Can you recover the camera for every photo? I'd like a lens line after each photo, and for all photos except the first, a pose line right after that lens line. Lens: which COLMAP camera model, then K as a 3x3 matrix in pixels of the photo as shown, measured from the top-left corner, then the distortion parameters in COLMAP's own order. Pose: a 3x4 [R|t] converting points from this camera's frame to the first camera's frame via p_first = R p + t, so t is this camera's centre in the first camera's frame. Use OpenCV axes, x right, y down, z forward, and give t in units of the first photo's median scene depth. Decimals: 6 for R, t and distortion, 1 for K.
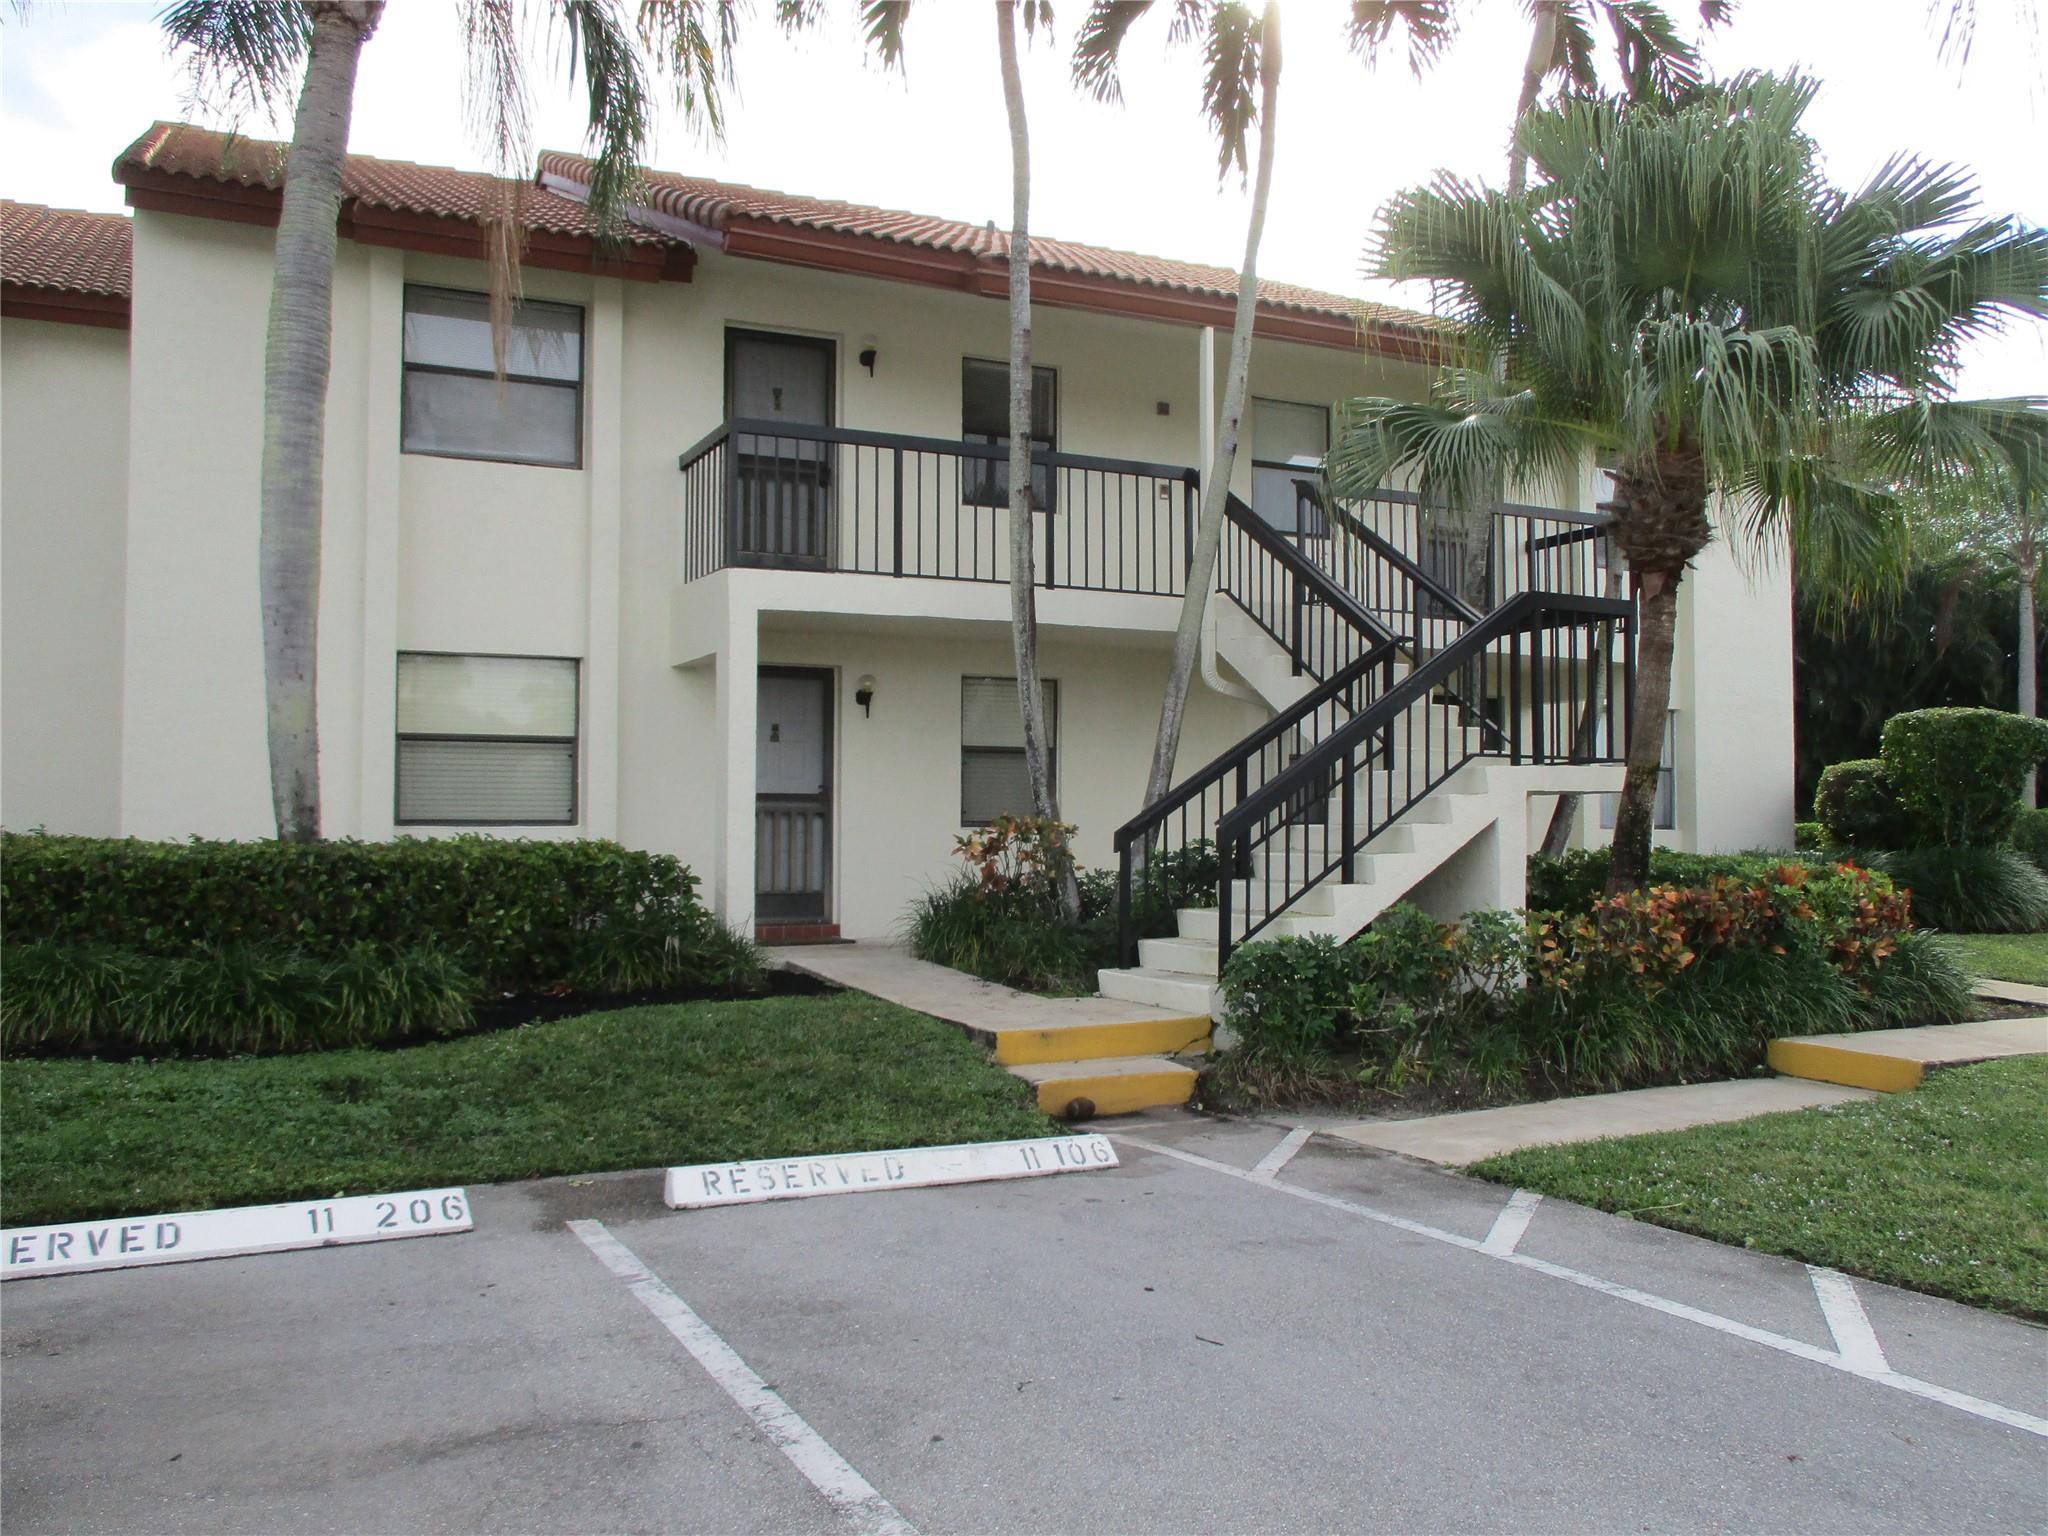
lens RADIAL K [[1647.4, 0, 1028.6], [0, 1647.4, 770.1], [0, 0, 1]] dist [0.005843, -0.016107]
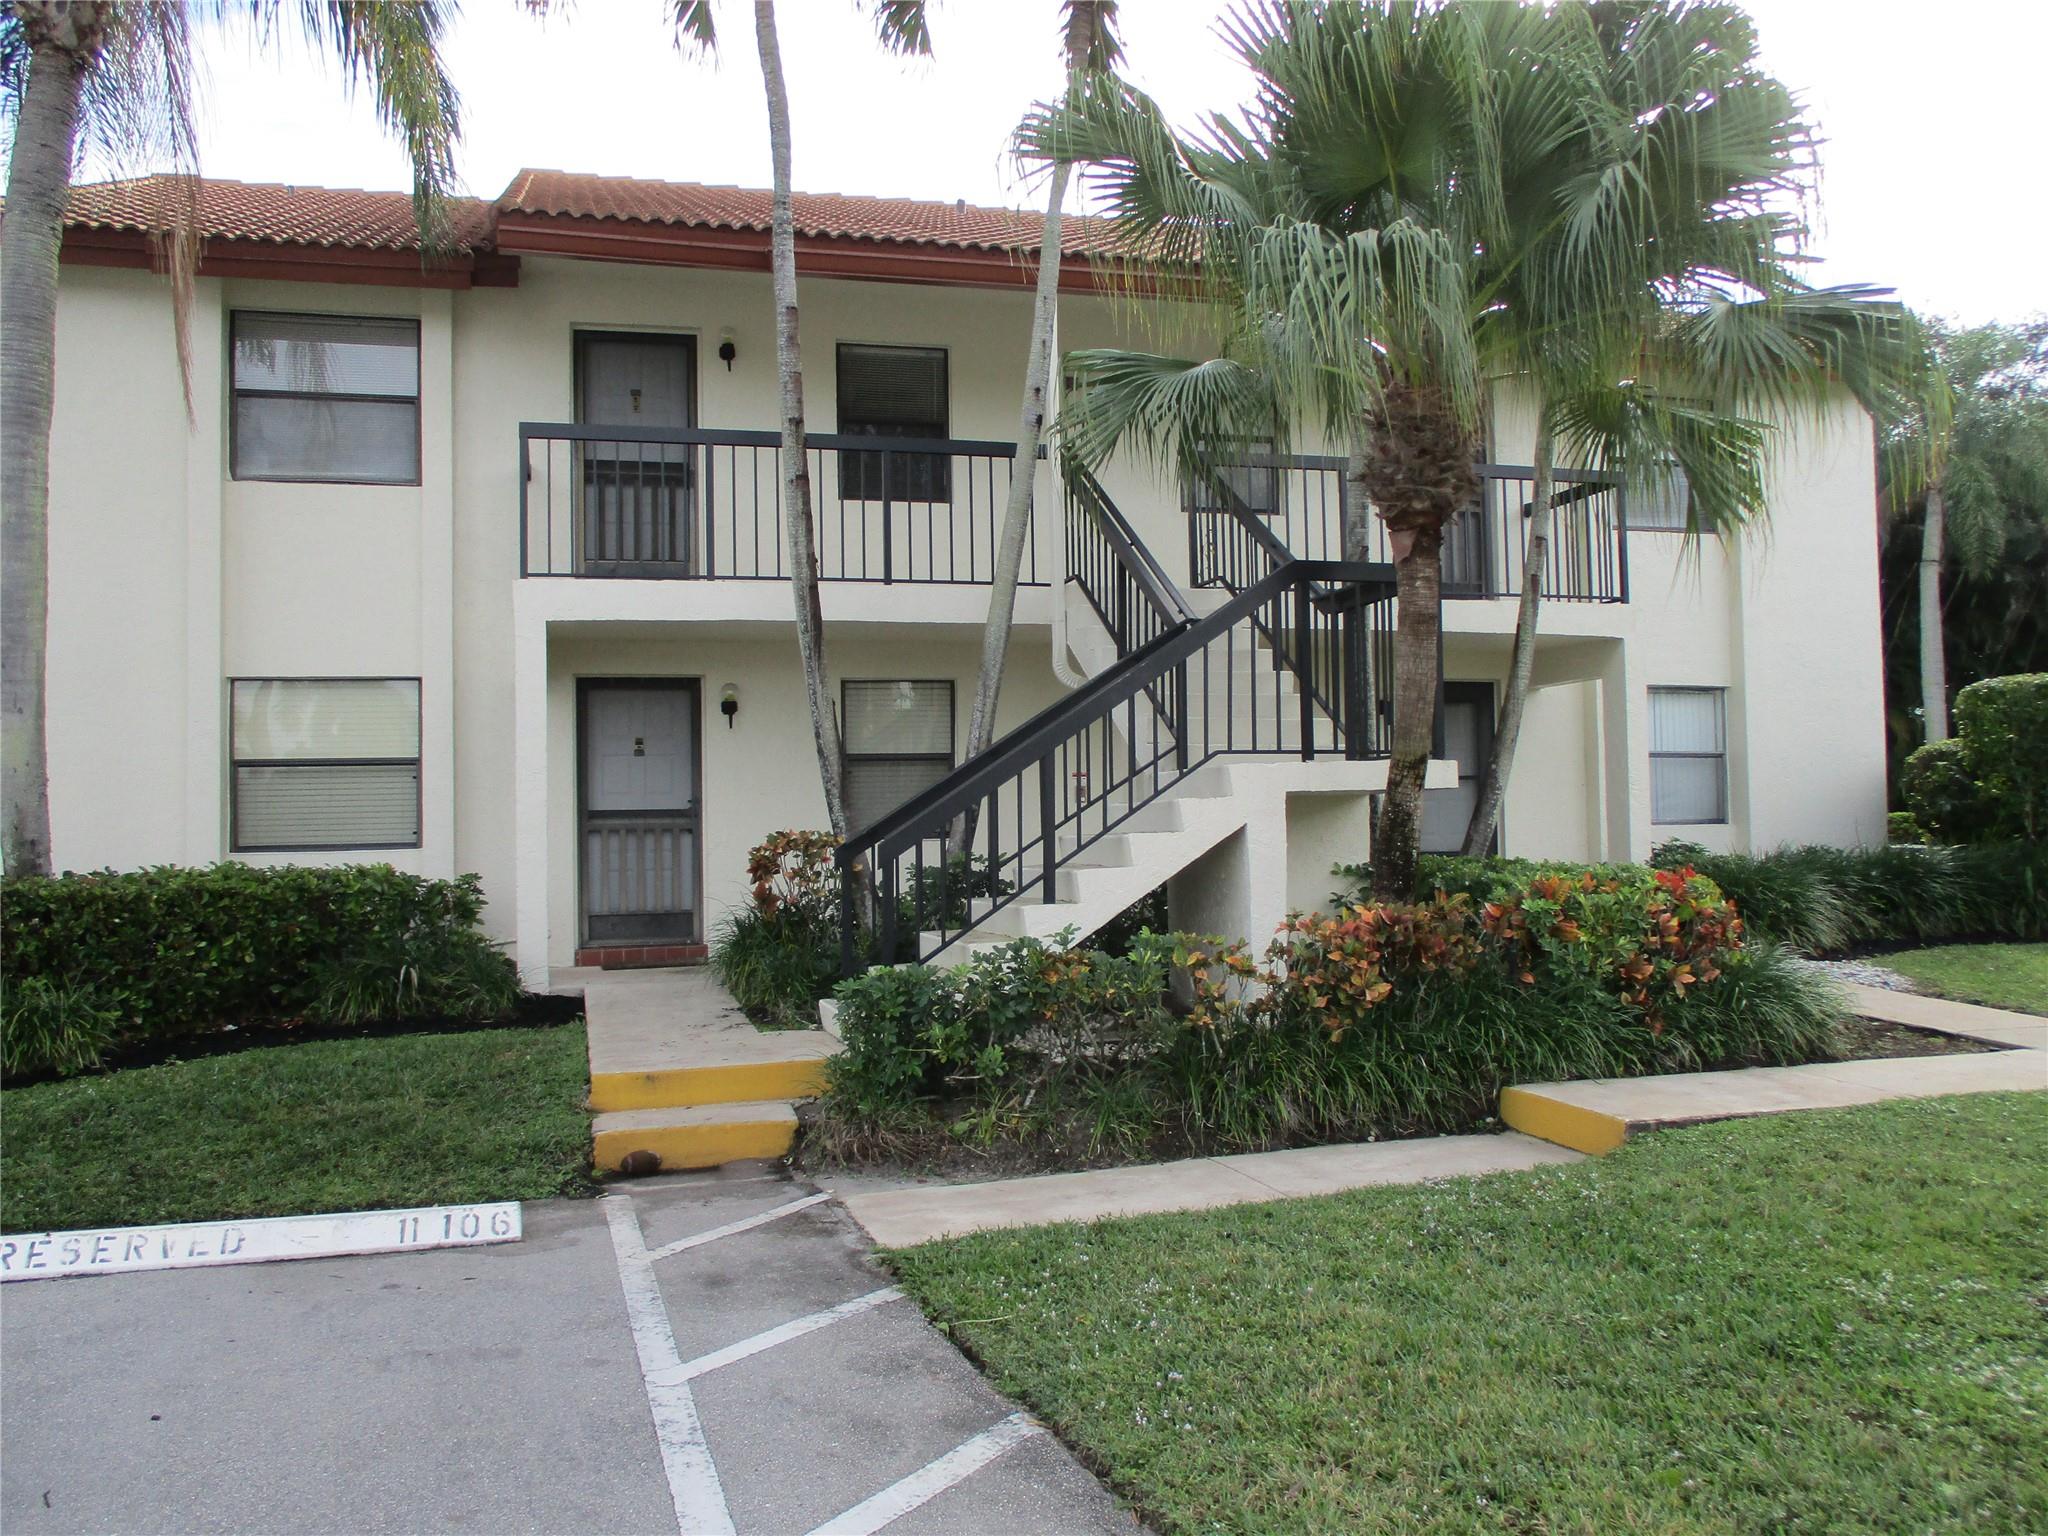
lens RADIAL K [[1647.4, 0, 1021.8], [0, 1647.4, 774.3], [0, 0, 1]] dist [0.005843, -0.016107]
pose [[0.982884, -0.027687, -0.182132, 0.282901], [0.027987, 0.999608, -0.000922, 0.000266], [0.182086, -0.004191, 0.983274, 0.109087]]
